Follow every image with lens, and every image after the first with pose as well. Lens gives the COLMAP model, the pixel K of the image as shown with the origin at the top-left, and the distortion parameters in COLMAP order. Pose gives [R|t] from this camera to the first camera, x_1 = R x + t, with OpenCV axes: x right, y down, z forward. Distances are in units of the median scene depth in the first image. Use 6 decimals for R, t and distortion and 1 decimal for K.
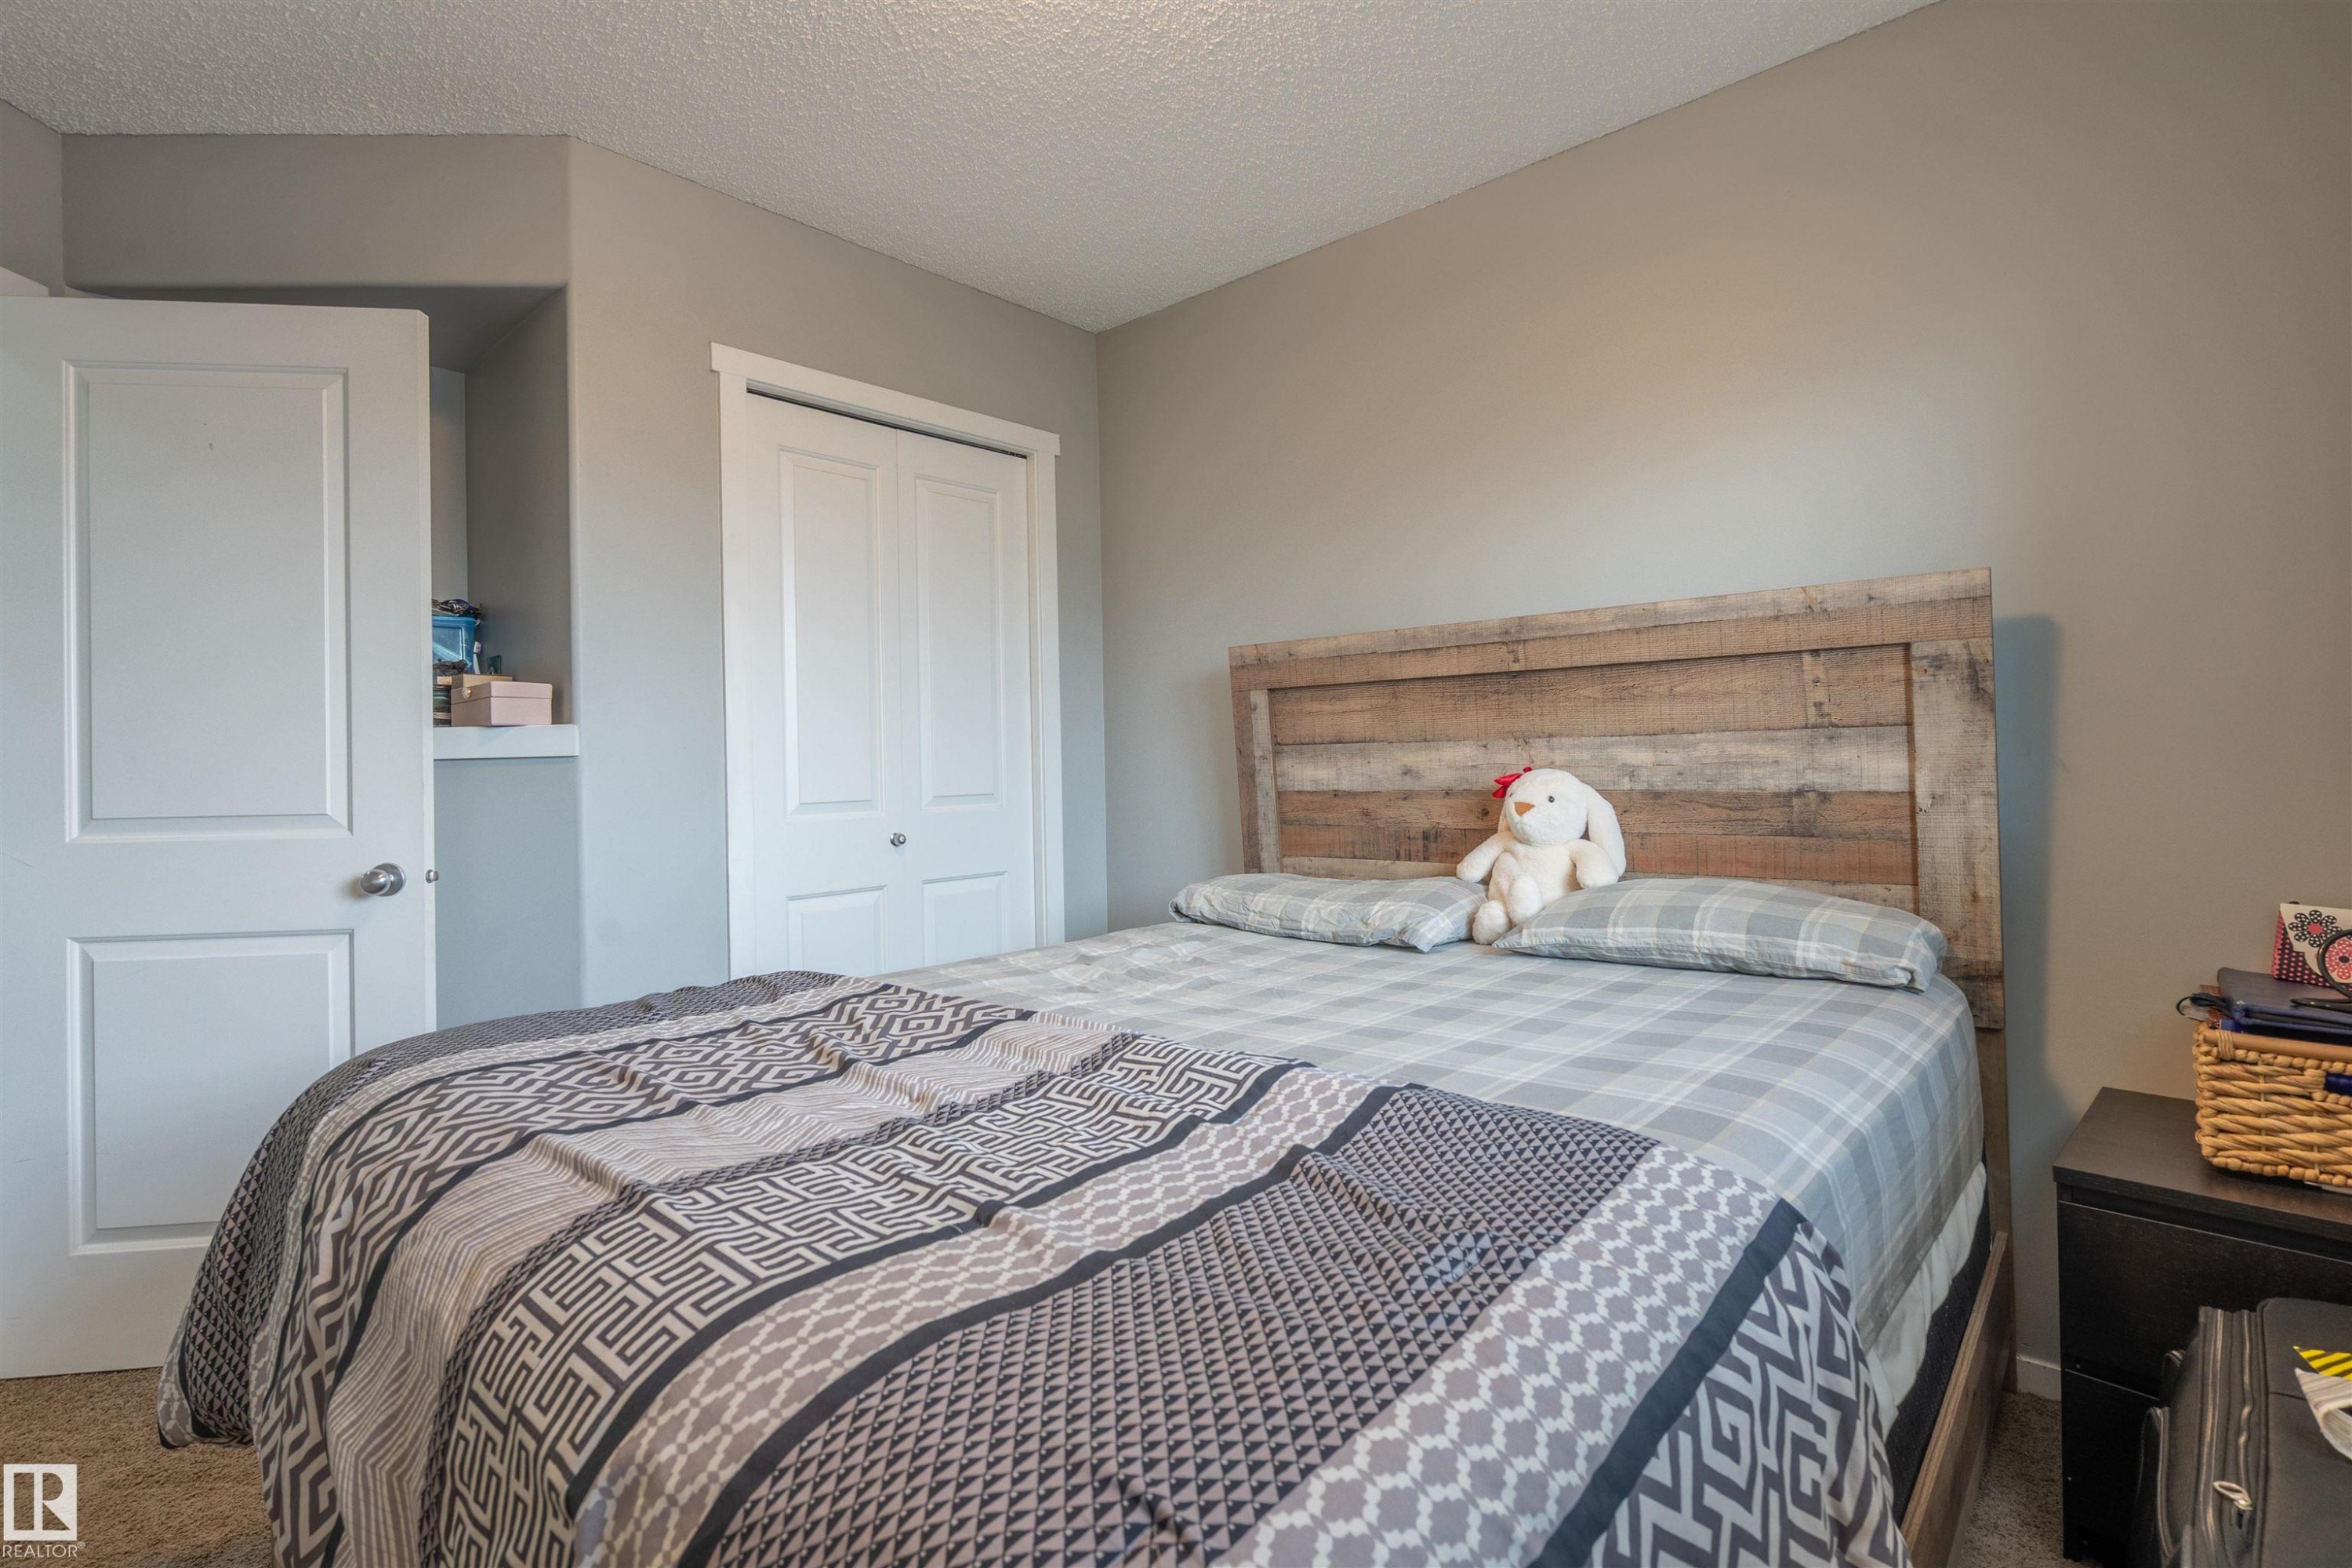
lens RADIAL K [[1105.0, 0, 1114.3], [0, 1105.0, 747.8], [0, 0, 1]] dist [-0.006265, 0.002102]
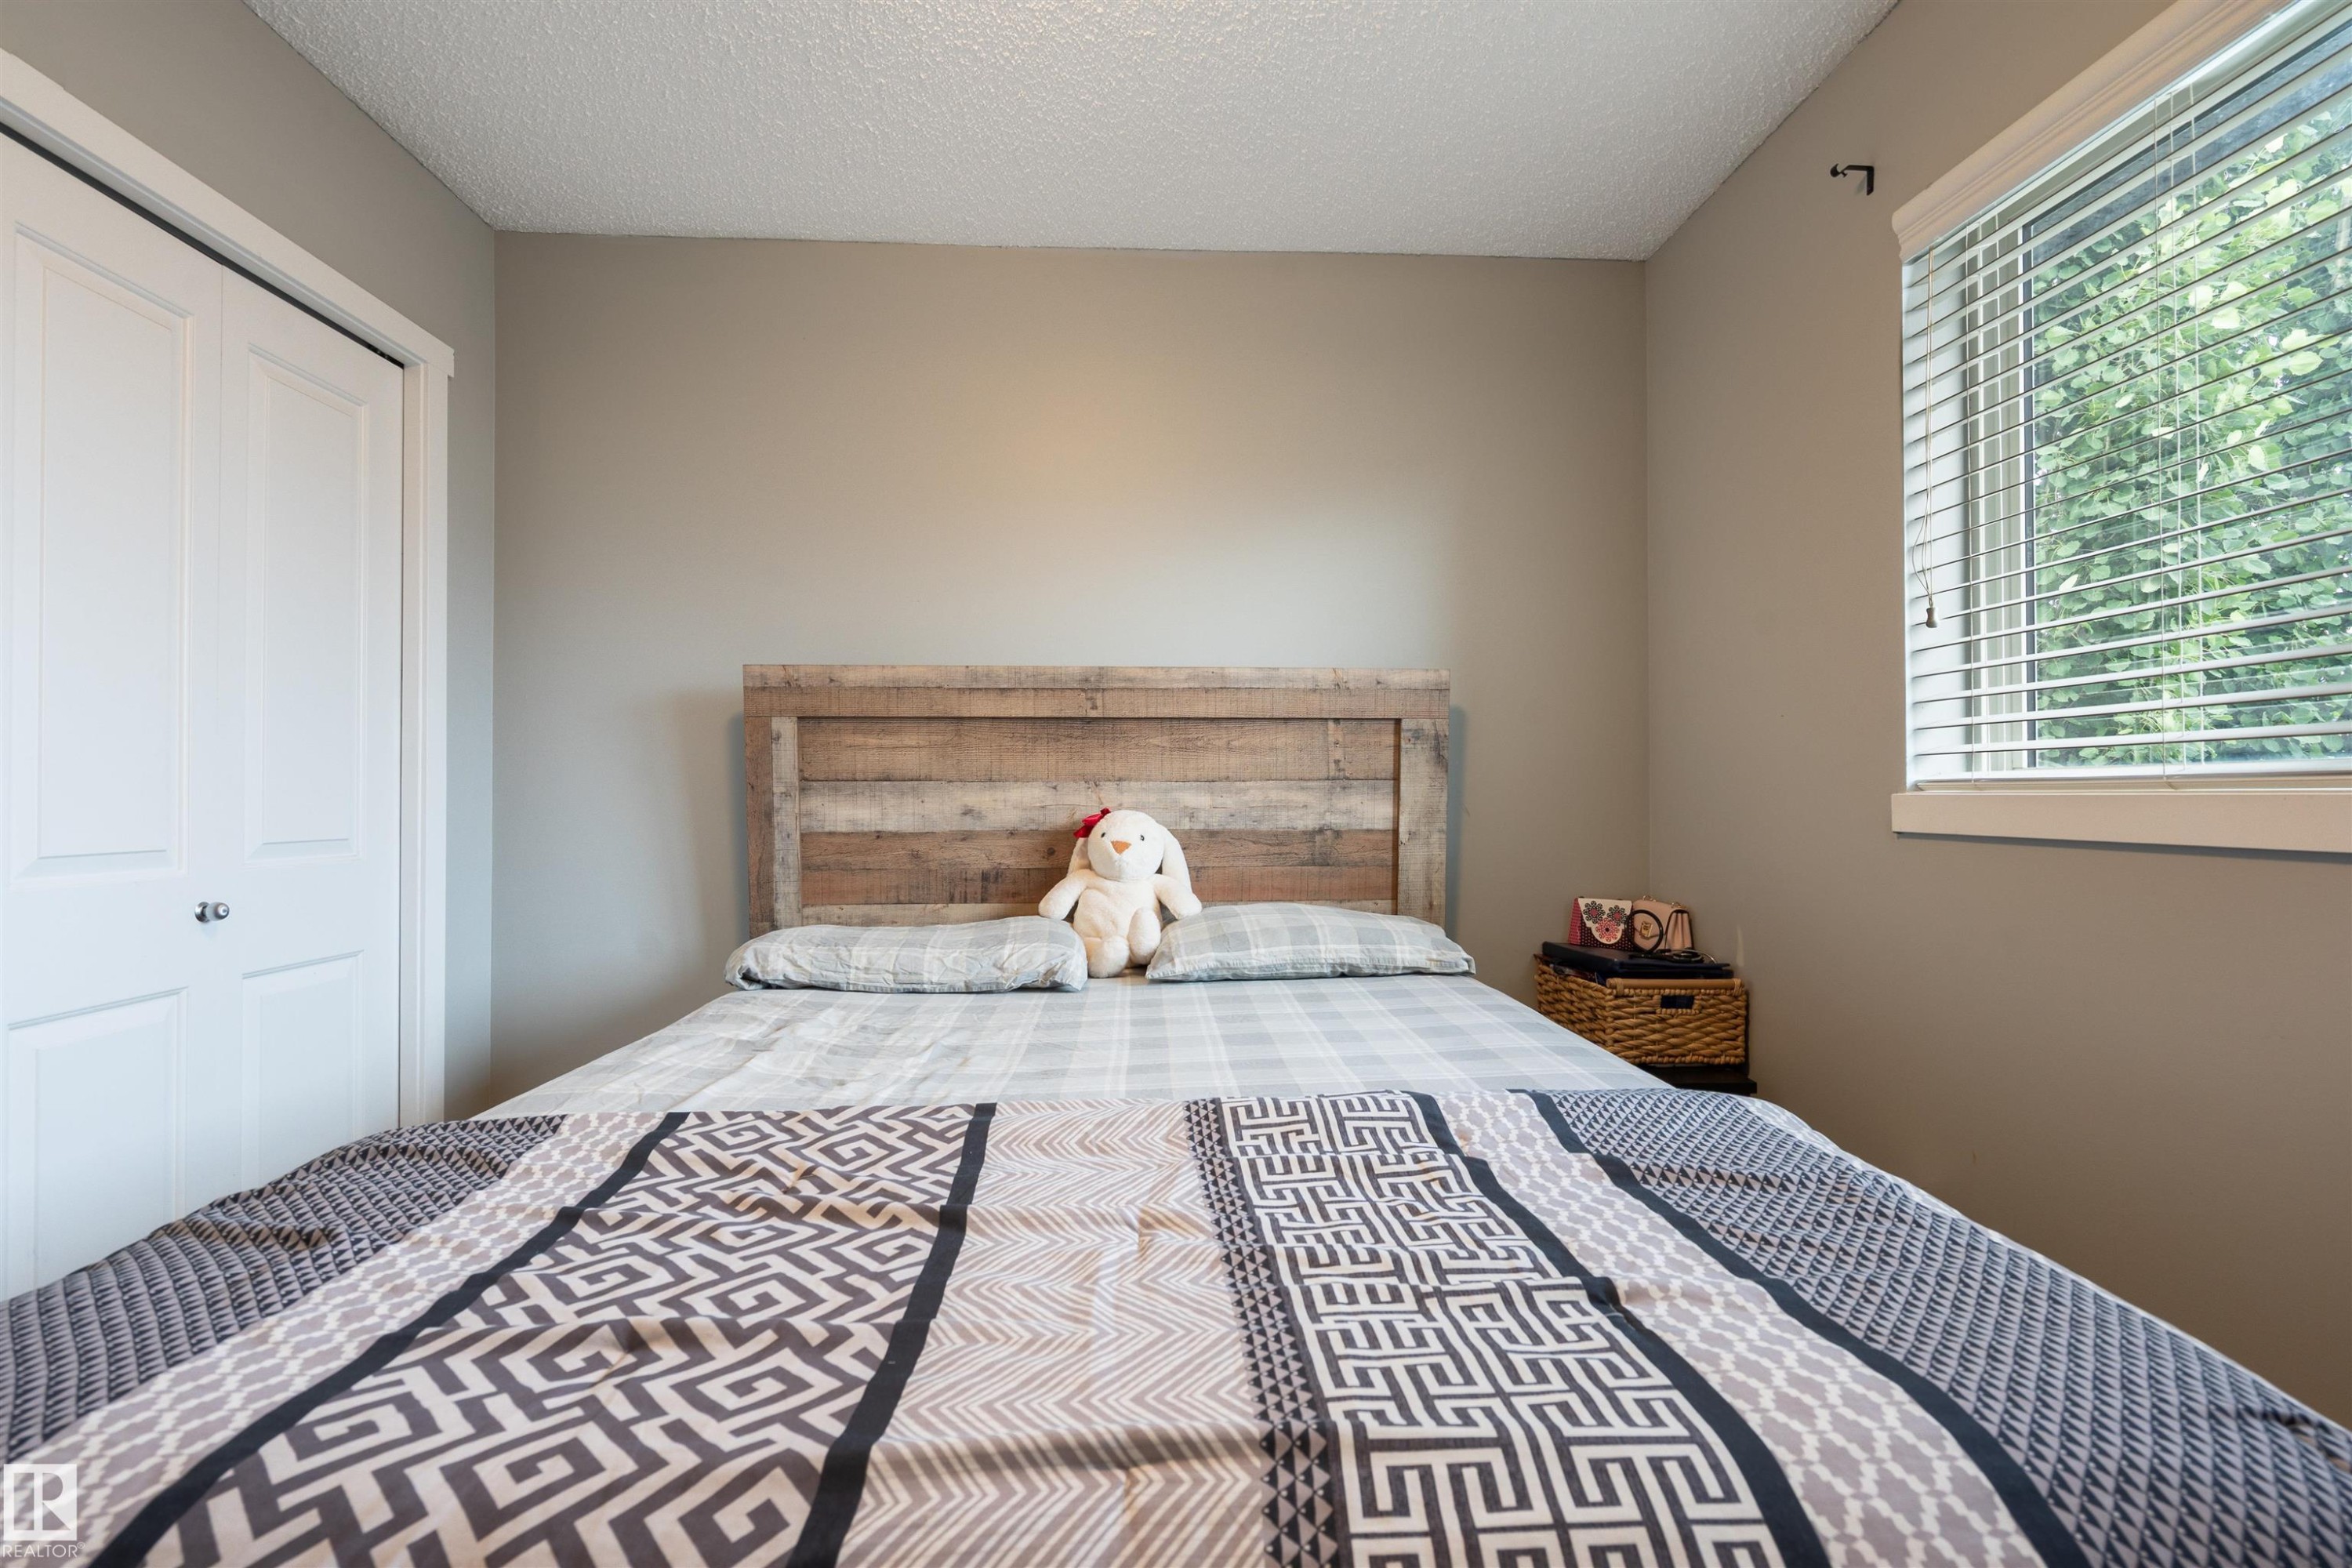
lens RADIAL K [[1105.0, 0, 1150.8], [0, 1105.0, 788.4], [0, 0, 1]] dist [-0.006265, 0.002102]
pose [[0.690751, 0.025098, 0.722657, -0.393409], [-0.022150, 0.999663, -0.013546, 0.012633], [-0.722754, -0.006650, 0.691074, 0.248513]]
